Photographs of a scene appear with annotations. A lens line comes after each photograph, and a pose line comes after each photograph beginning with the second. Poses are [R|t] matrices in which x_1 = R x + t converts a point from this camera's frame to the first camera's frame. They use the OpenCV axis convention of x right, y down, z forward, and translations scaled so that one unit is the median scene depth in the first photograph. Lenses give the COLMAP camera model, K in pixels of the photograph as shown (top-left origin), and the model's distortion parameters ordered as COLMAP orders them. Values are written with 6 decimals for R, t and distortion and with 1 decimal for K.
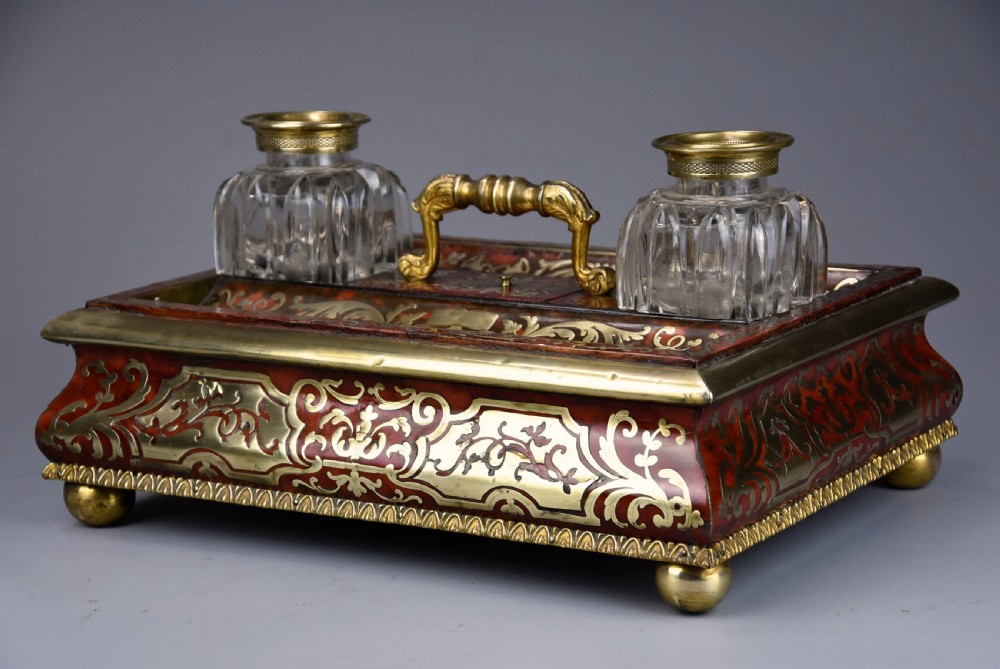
lens RADIAL K [[2292.5, 0, 500.0], [0, 2292.5, 334.5], [0, 0, 1]] dist [0.395309, 0.007107]
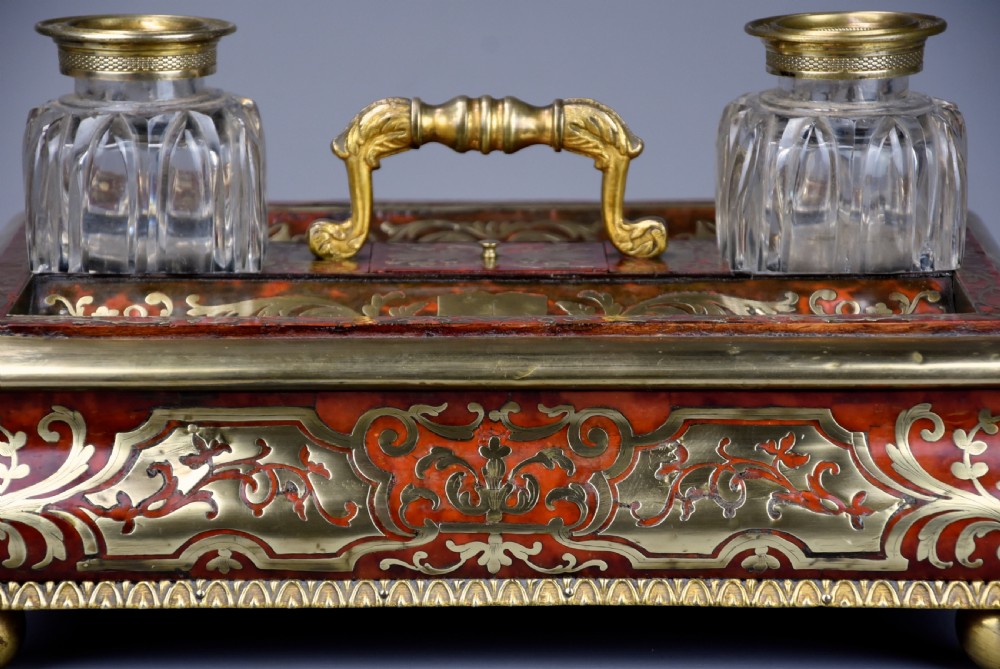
lens RADIAL K [[2963.1, 0, 500.0], [0, 2963.1, 334.5], [0, 0, 1]] dist [0.578852, 0.046959]
pose [[0.897464, -0.083197, 0.433170, -0.430242], [0.084375, 0.996297, 0.016543, -0.013558], [-0.432942, 0.021702, 0.901161, 0.206597]]
